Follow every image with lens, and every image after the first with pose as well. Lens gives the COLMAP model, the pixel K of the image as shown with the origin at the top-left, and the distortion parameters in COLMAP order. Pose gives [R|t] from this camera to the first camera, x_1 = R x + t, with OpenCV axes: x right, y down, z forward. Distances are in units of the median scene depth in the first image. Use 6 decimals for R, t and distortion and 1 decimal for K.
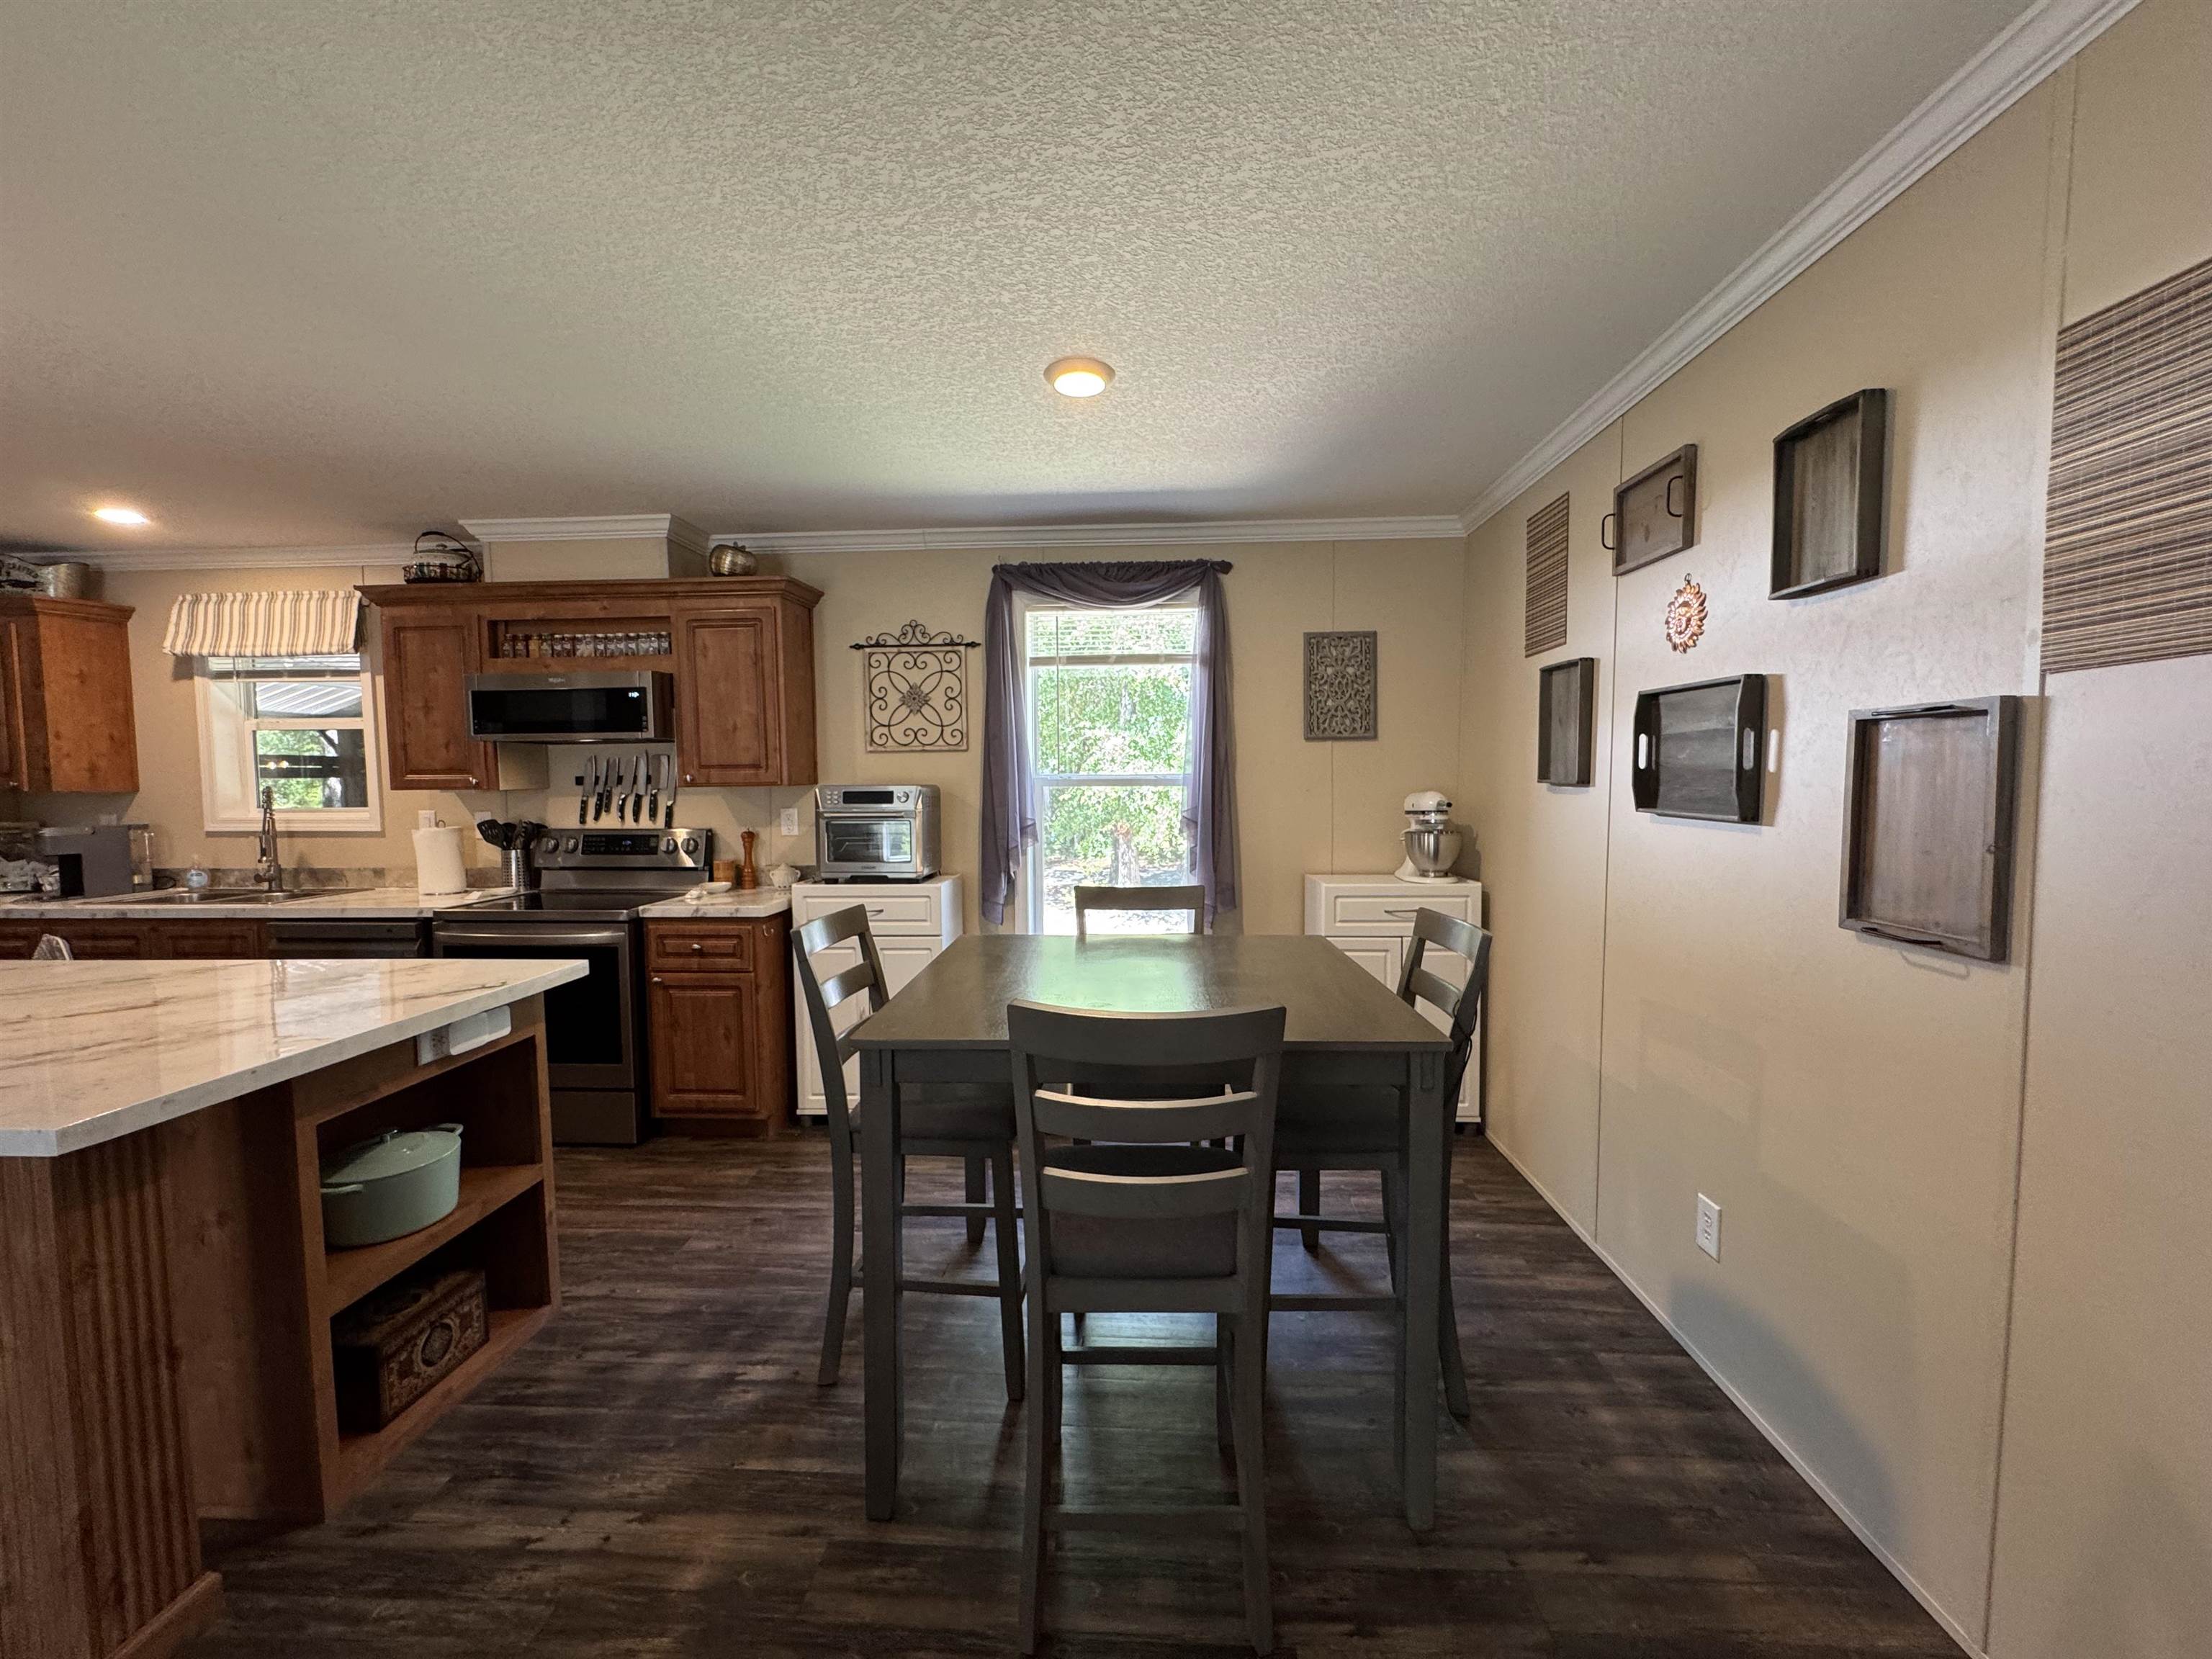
lens RADIAL K [[884.9, 0, 1104.3], [0, 884.9, 827.5], [0, 0, 1]] dist [-0.002933, -0.000101]
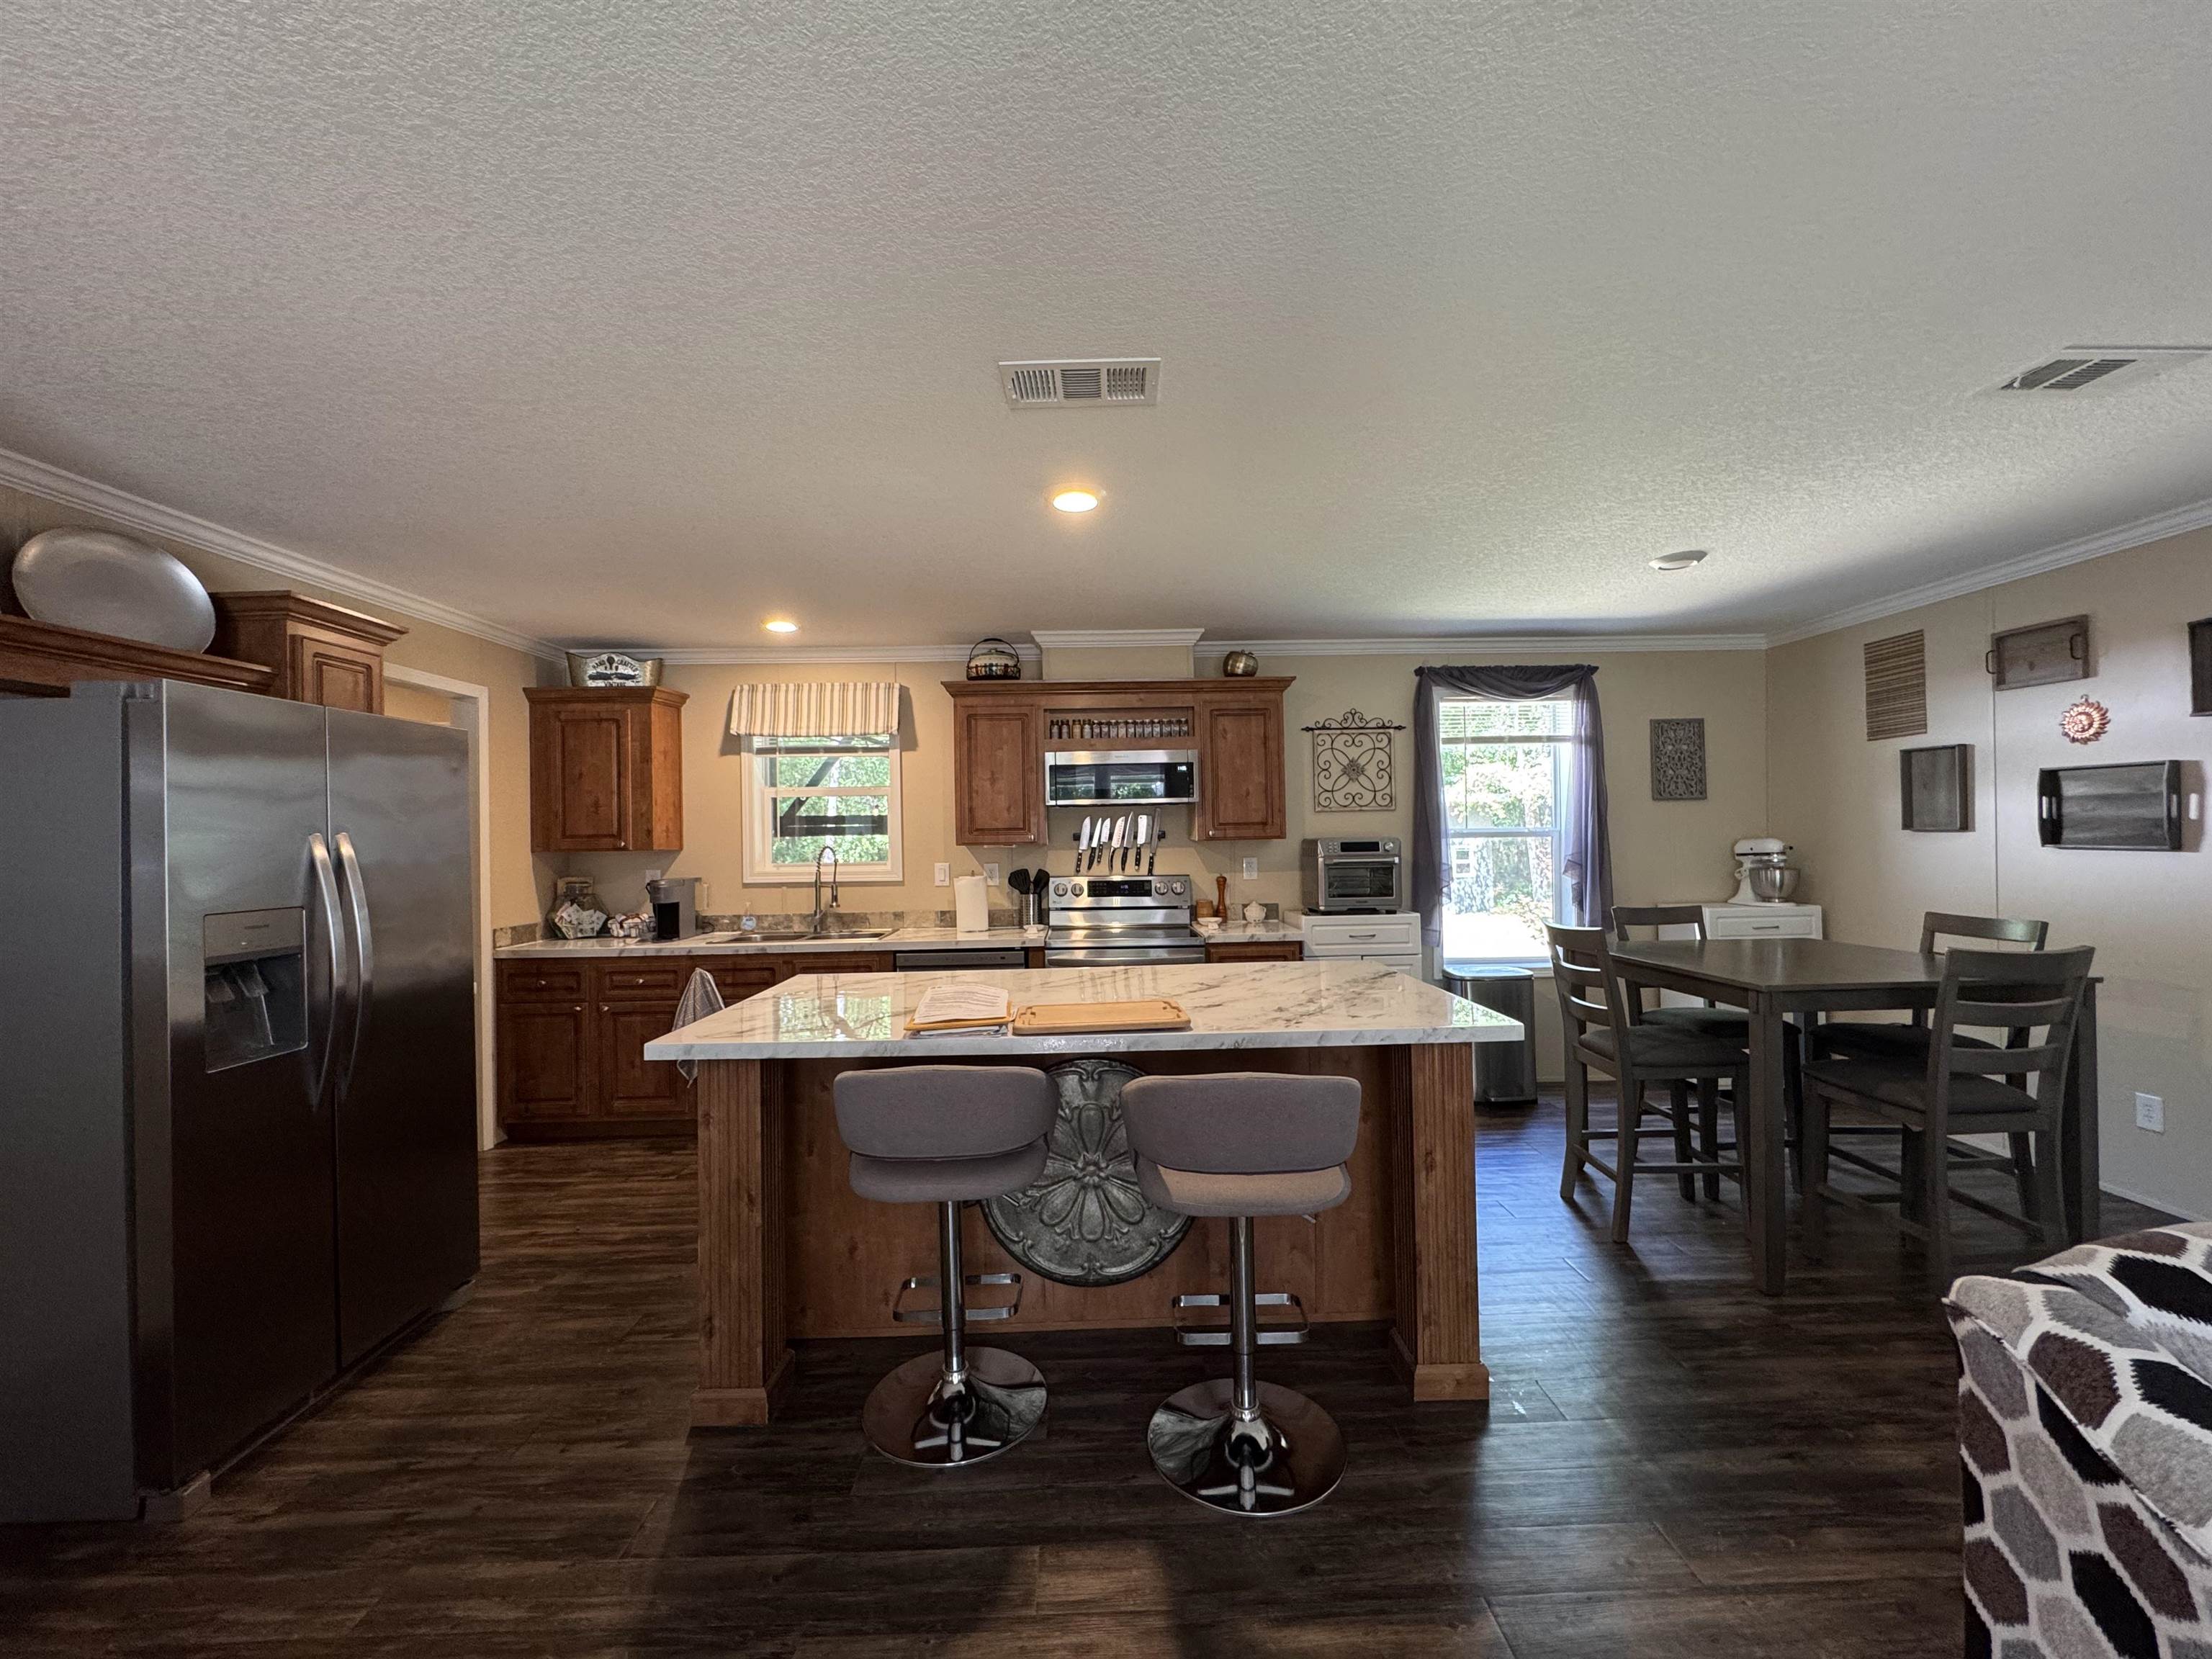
lens RADIAL K [[884.9, 0, 1104.3], [0, 884.9, 827.5], [0, 0, 1]] dist [-0.002933, -0.000101]
pose [[0.996872, -0.008391, 0.078582, -0.692971], [0.013642, 0.997691, -0.066527, 0.016872], [-0.077842, 0.067391, 0.994685, -0.235100]]
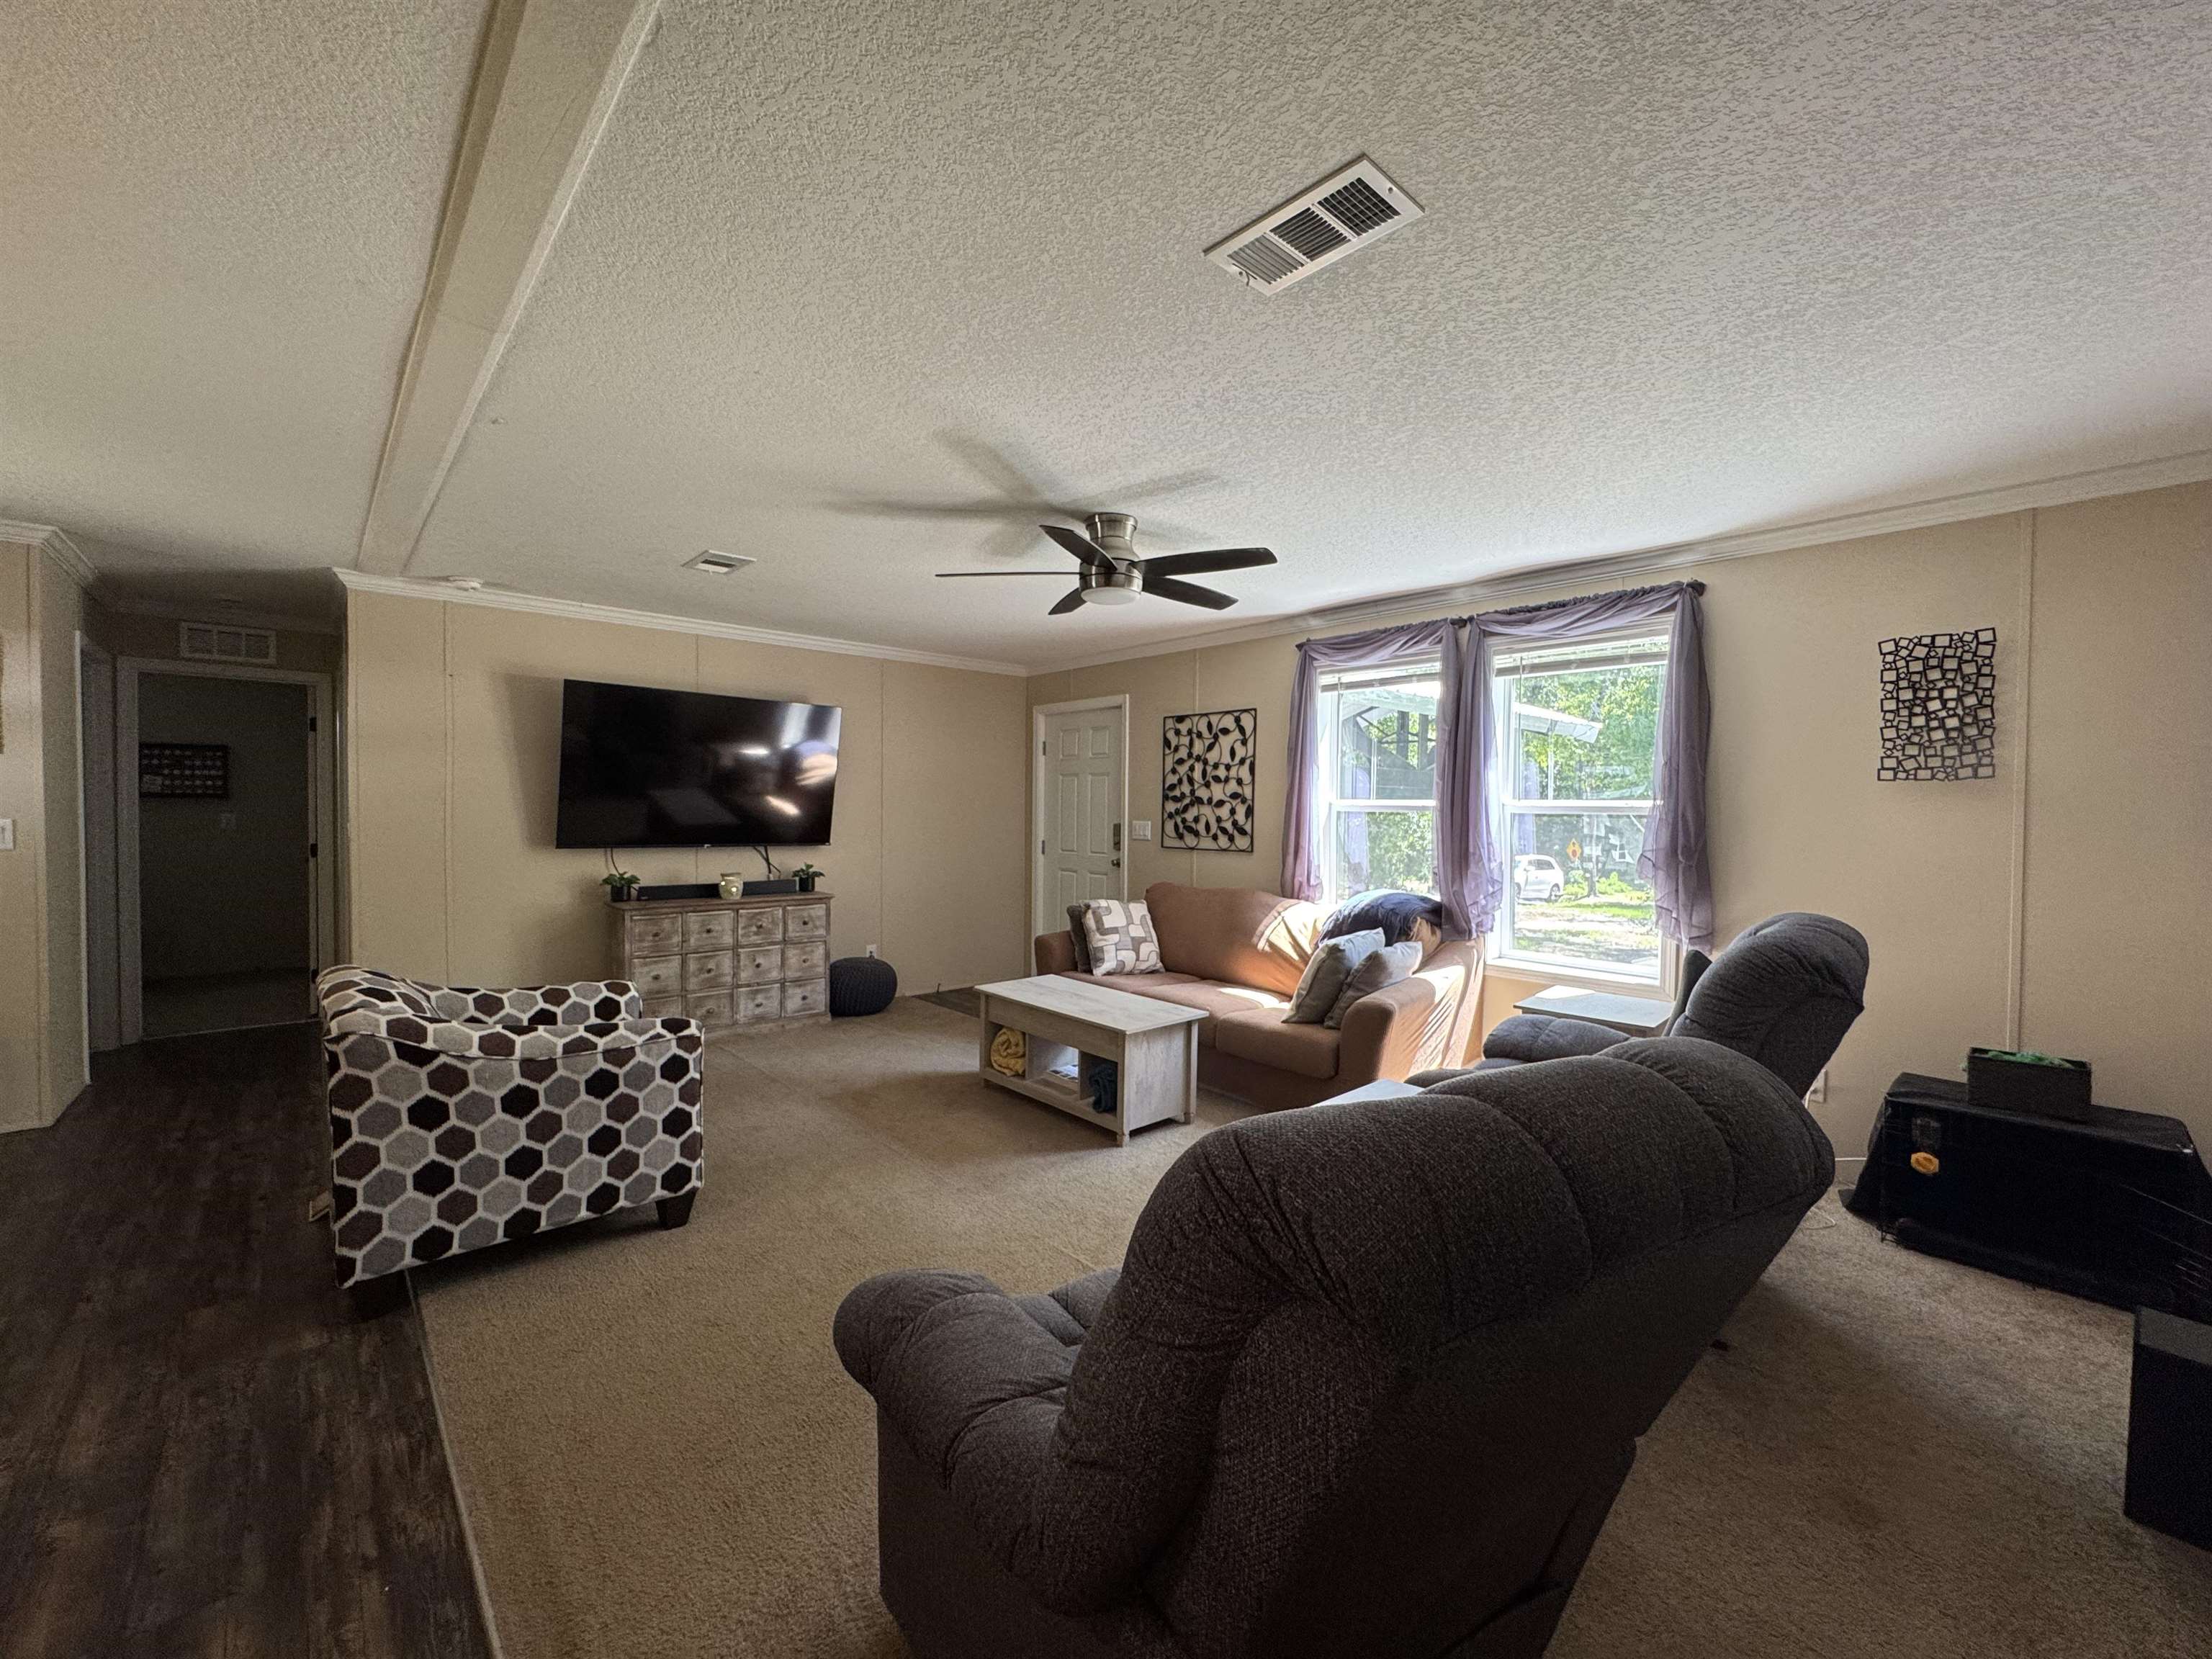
lens RADIAL K [[884.9, 0, 1104.3], [0, 884.9, 827.5], [0, 0, 1]] dist [-0.002933, -0.000101]
pose [[-0.713993, -0.014046, 0.700012, -1.156200], [0.036572, 0.997686, 0.057322, 0.012263], [-0.699197, 0.066528, -0.711827, 0.114039]]
